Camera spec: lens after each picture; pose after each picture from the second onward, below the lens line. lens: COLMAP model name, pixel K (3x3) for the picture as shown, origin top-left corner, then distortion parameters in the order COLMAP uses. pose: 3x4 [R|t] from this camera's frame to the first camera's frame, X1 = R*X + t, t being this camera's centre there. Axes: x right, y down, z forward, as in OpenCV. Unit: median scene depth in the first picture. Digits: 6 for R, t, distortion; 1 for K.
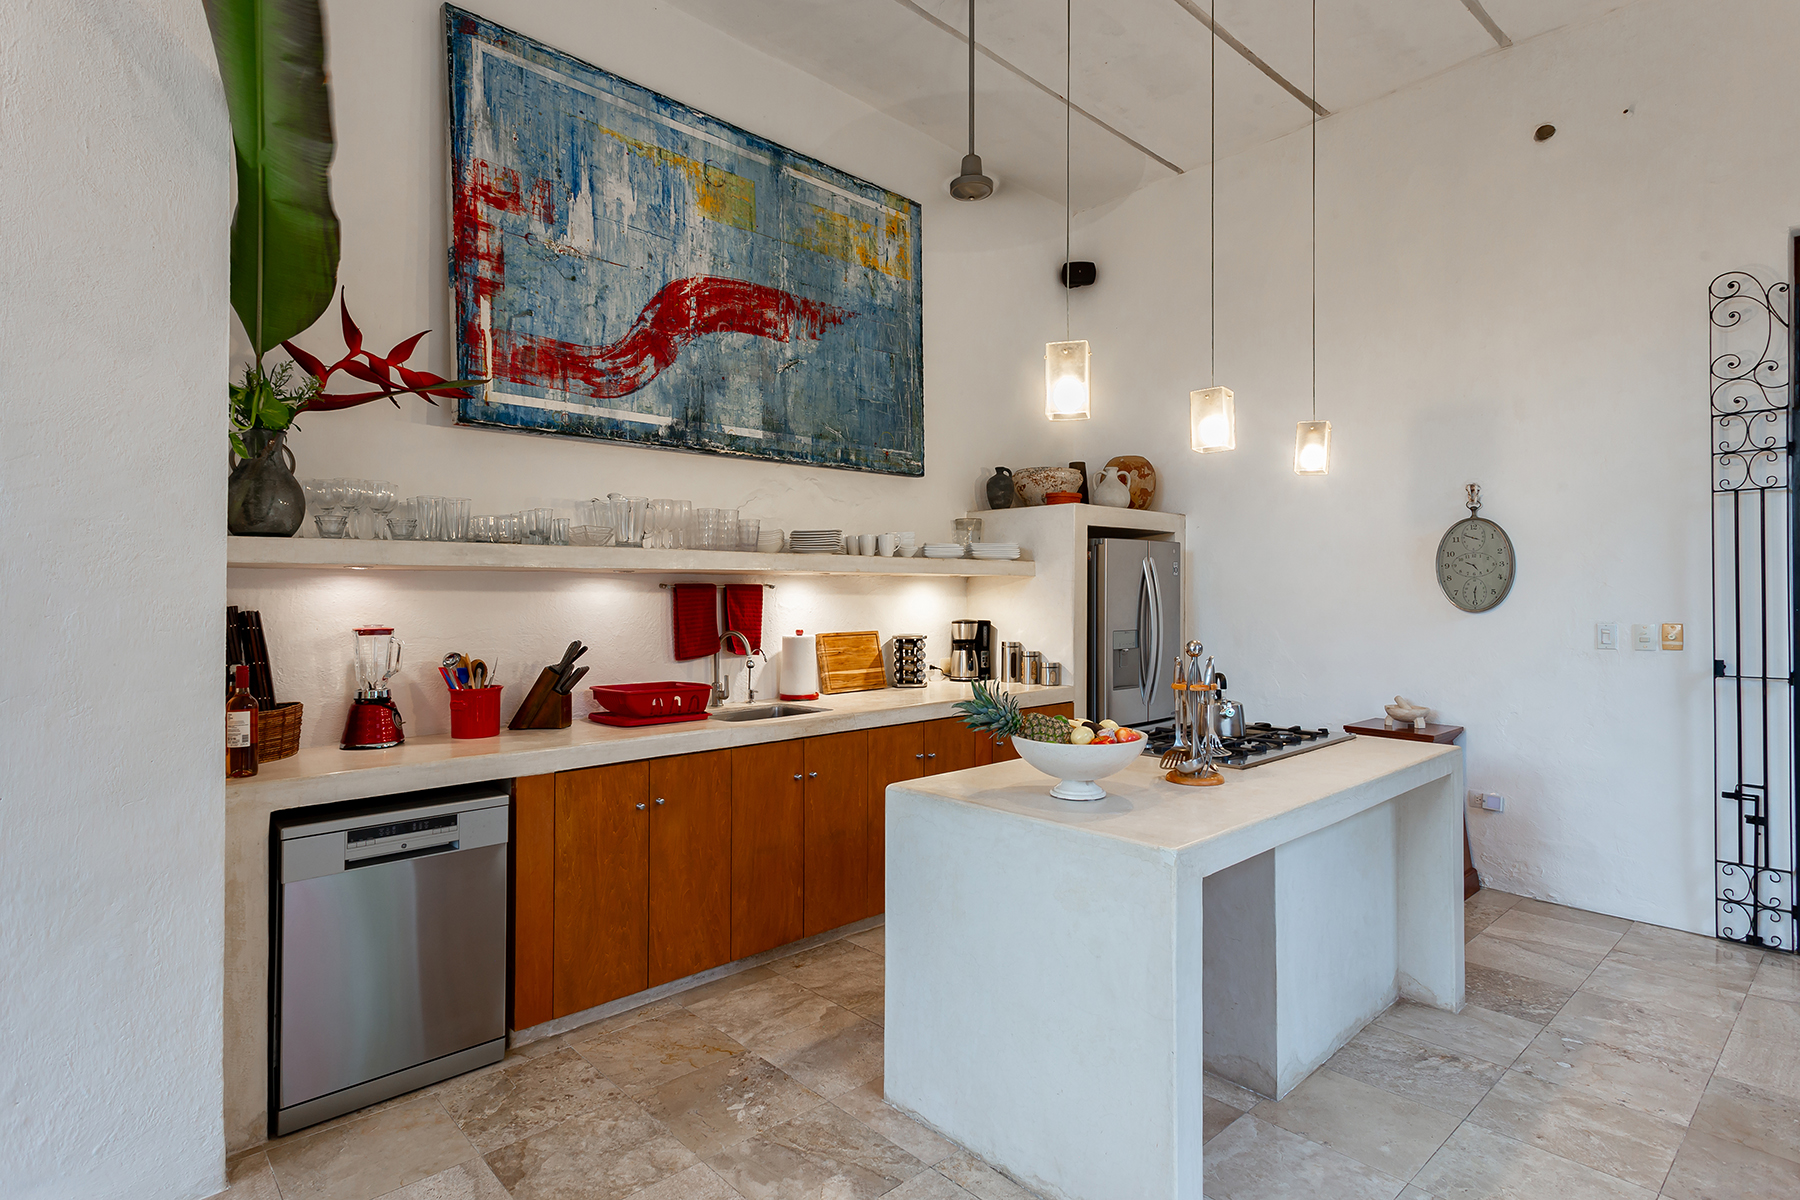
lens RADIAL K [[926.4, 0, 901.3], [0, 926.4, 592.8], [0, 0, 1]] dist [0.001780, 0.008892]
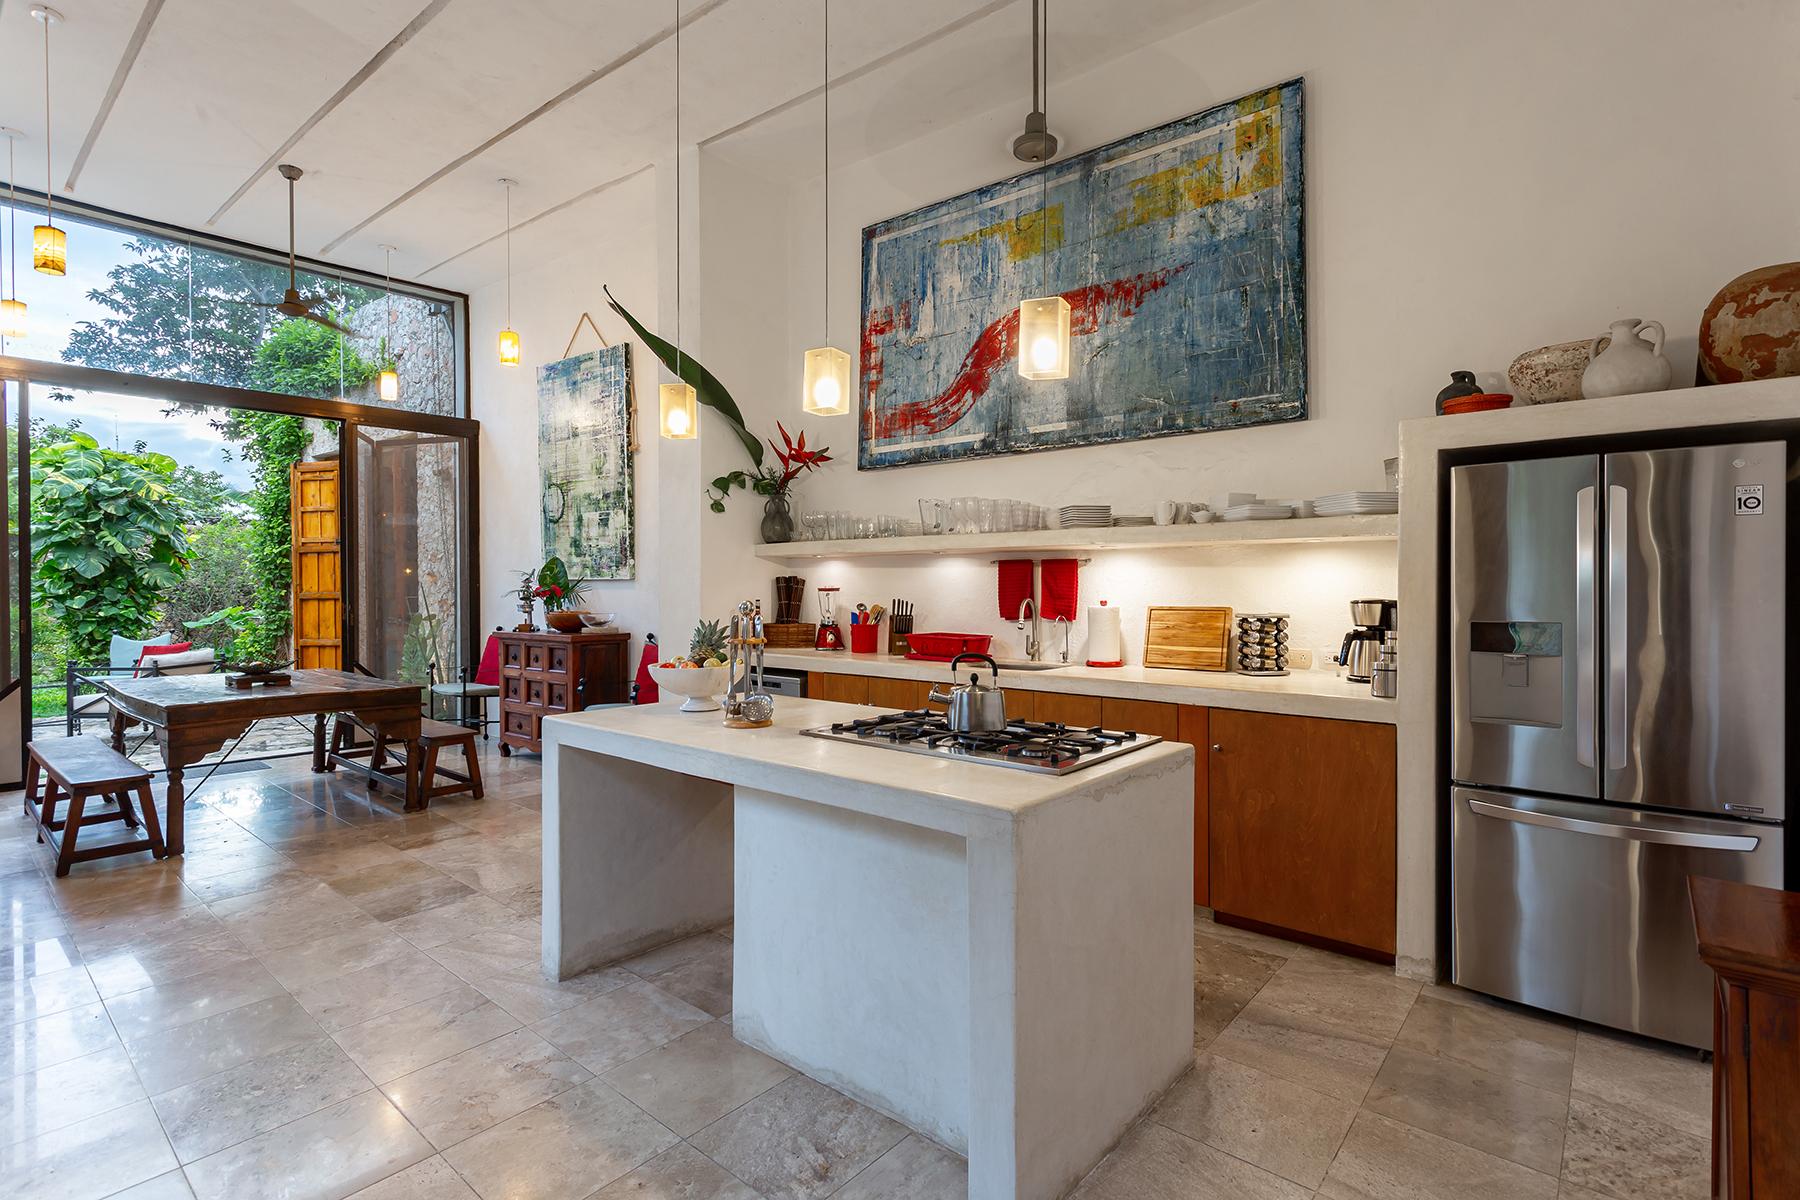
lens RADIAL K [[873.9, 0, 900.0], [0, 873.9, 600.0], [0, 0, 1]] dist [0.010872, -0.000040]
pose [[0.110329, 0.019547, -0.993703, 0.953810], [-0.002605, 0.999809, 0.019378, 0.022992], [0.993892, 0.000451, 0.110359, 0.732409]]
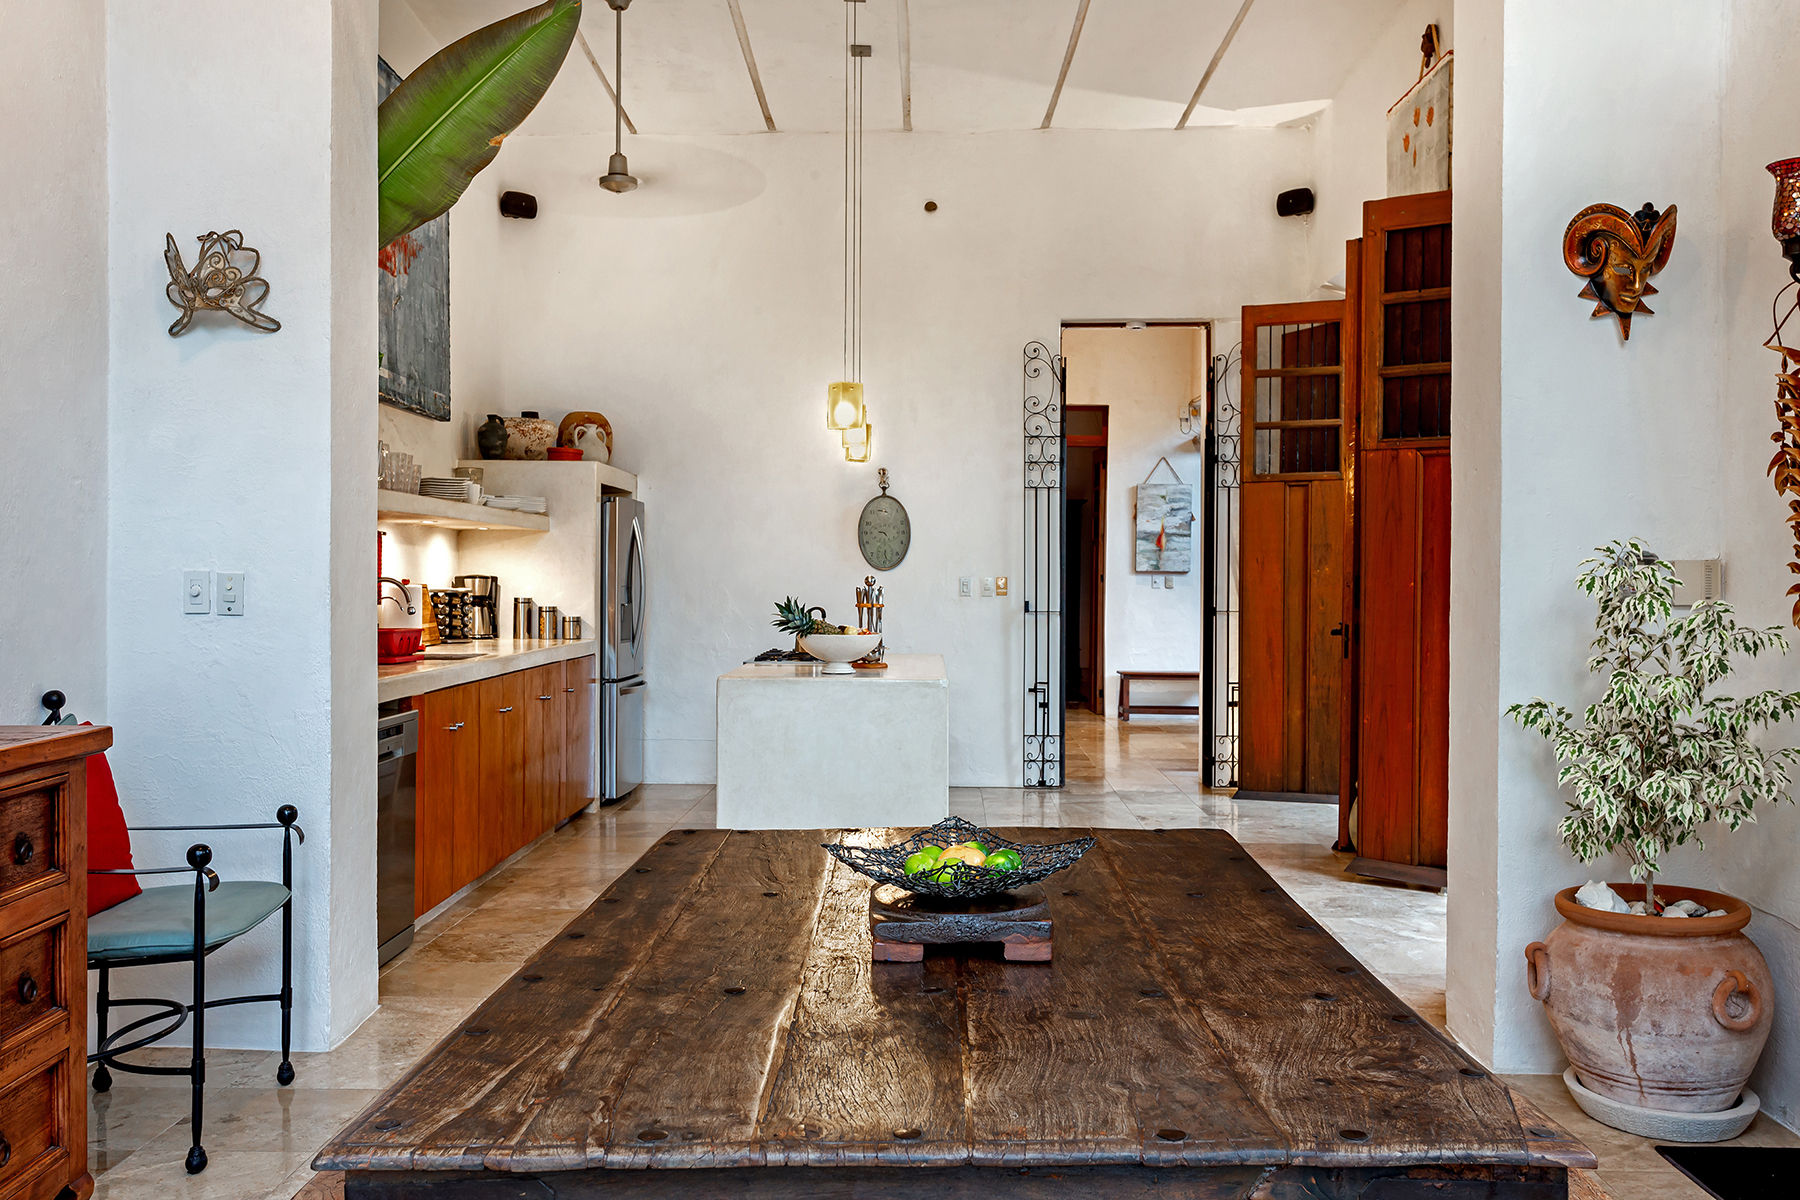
lens RADIAL K [[1594.3, 0, 900.0], [0, 1594.3, 600.0], [0, 0, 1]] dist [0.083843, 0.000372]
pose [[0.683692, -0.001435, 0.729770, -1.108978], [-0.008736, 0.999910, 0.010150, 0.045929], [-0.729719, -0.013315, 0.683618, -0.587938]]
